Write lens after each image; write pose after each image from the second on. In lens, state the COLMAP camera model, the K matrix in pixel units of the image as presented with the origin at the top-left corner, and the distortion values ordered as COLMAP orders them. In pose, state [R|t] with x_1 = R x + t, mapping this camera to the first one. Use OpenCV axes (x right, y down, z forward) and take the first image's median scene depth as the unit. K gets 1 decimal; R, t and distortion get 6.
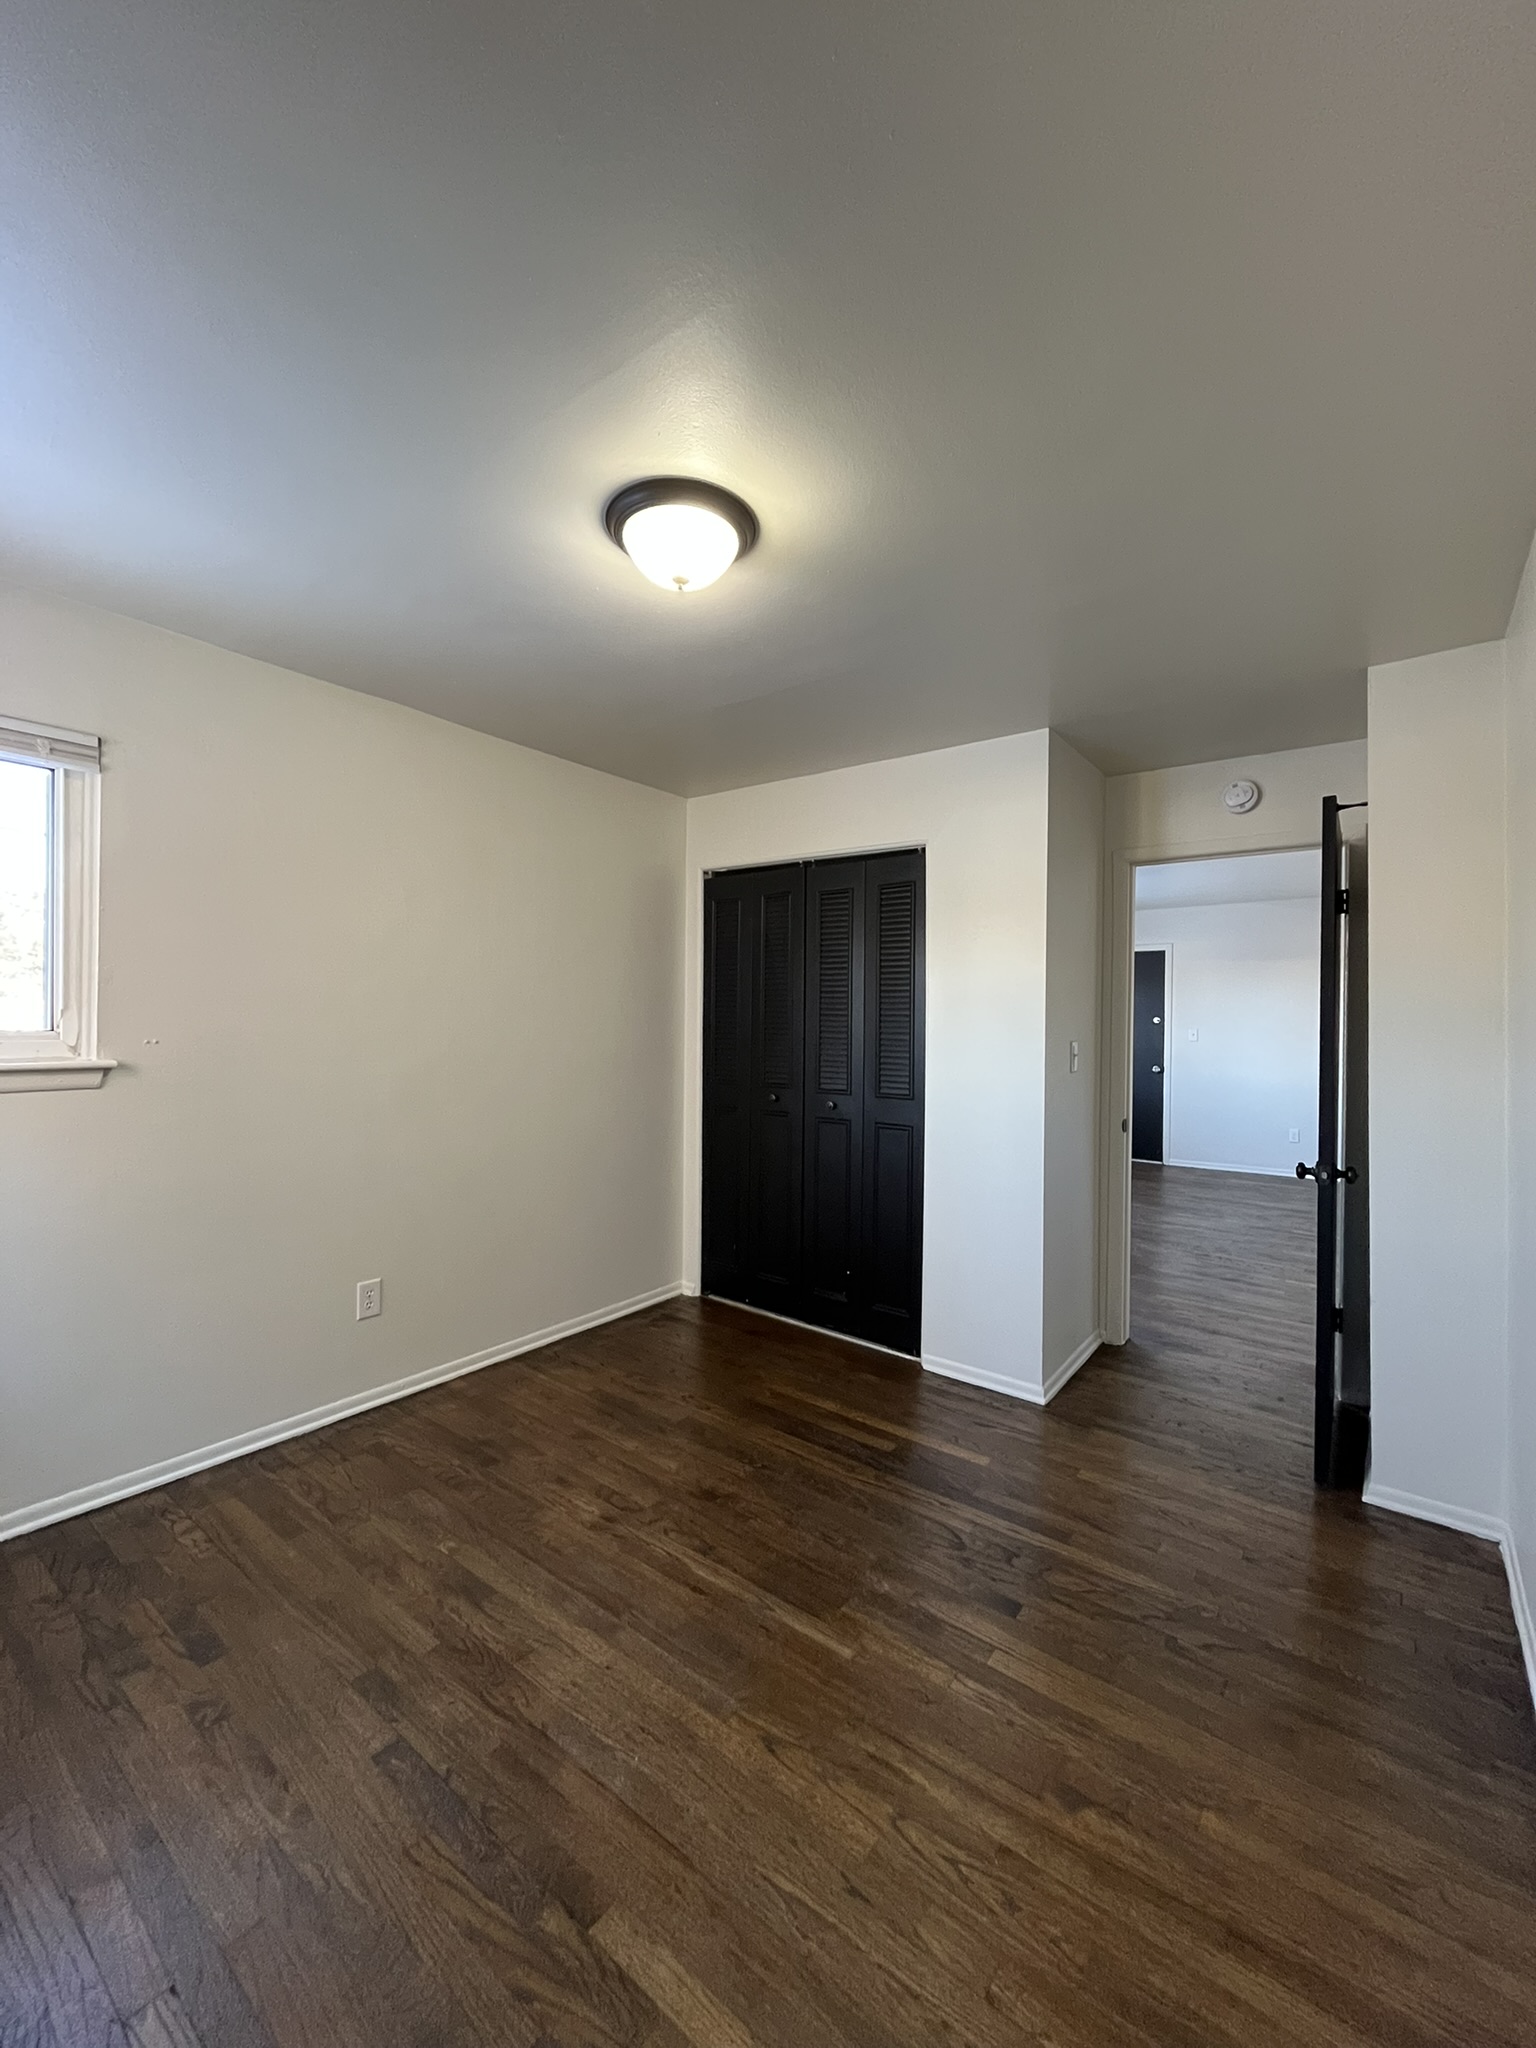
lens RADIAL K [[829.8, 0, 768.0], [0, 829.8, 1024.0], [0, 0, 1]] dist [0.024521, -0.000127]
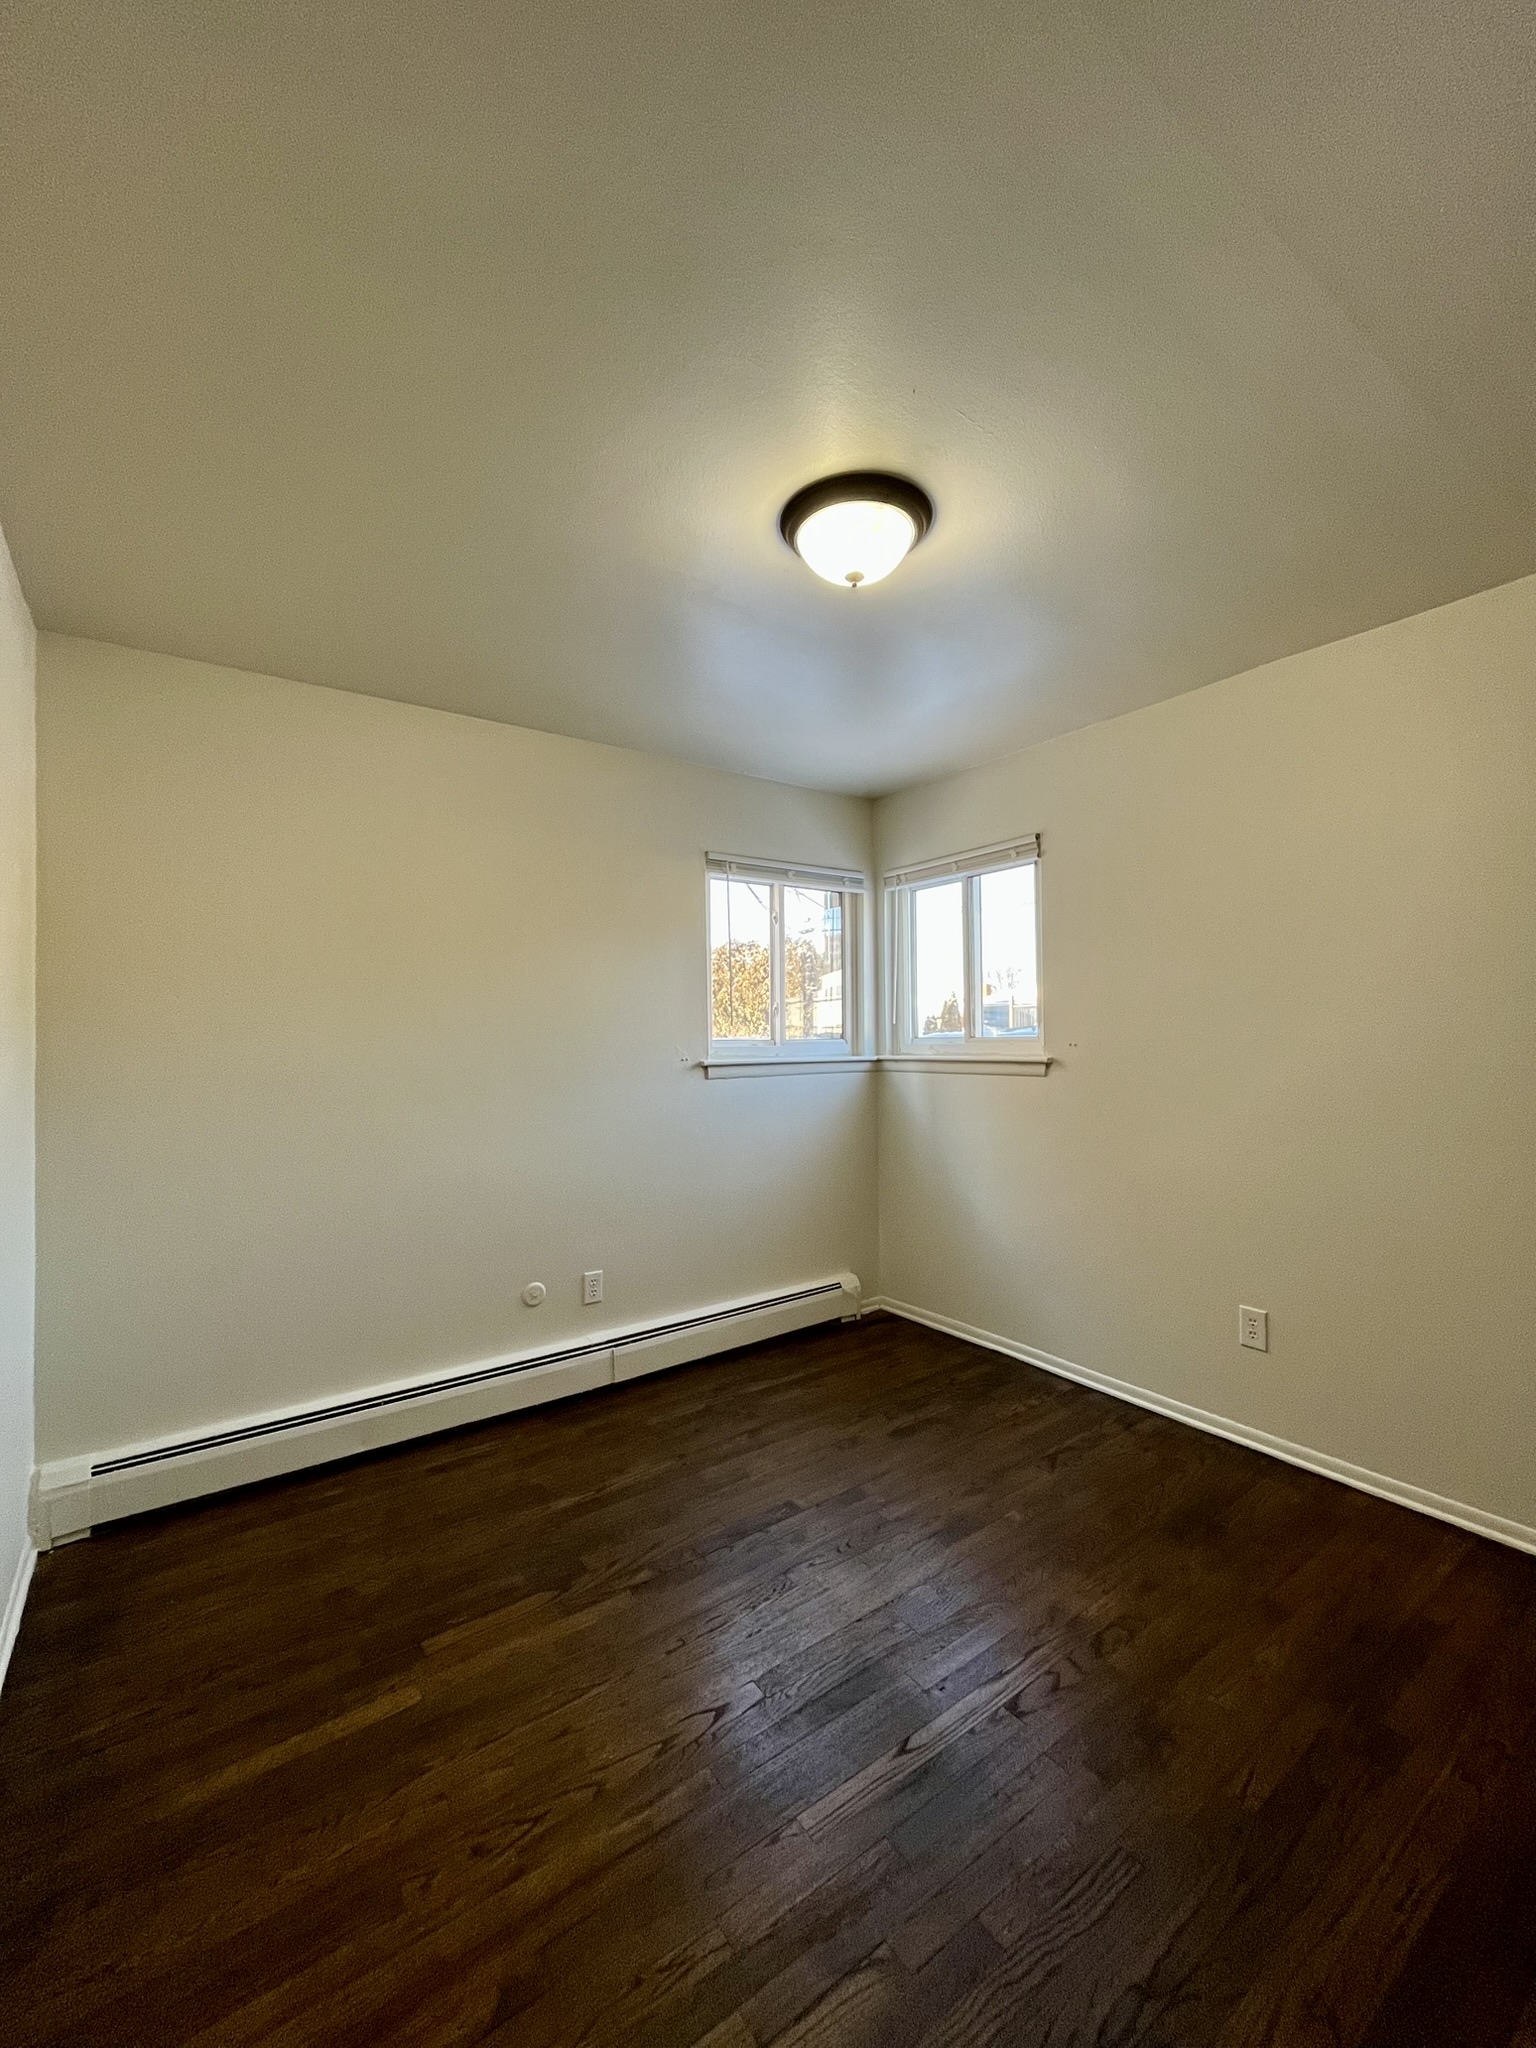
lens RADIAL K [[829.8, 0, 768.0], [0, 829.8, 1024.0], [0, 0, 1]] dist [0.024521, -0.000127]
pose [[-0.288981, -0.026439, -0.956970, 0.793654], [0.015499, 0.999358, -0.032291, 0.028262], [0.957209, -0.024163, -0.288386, 1.088748]]
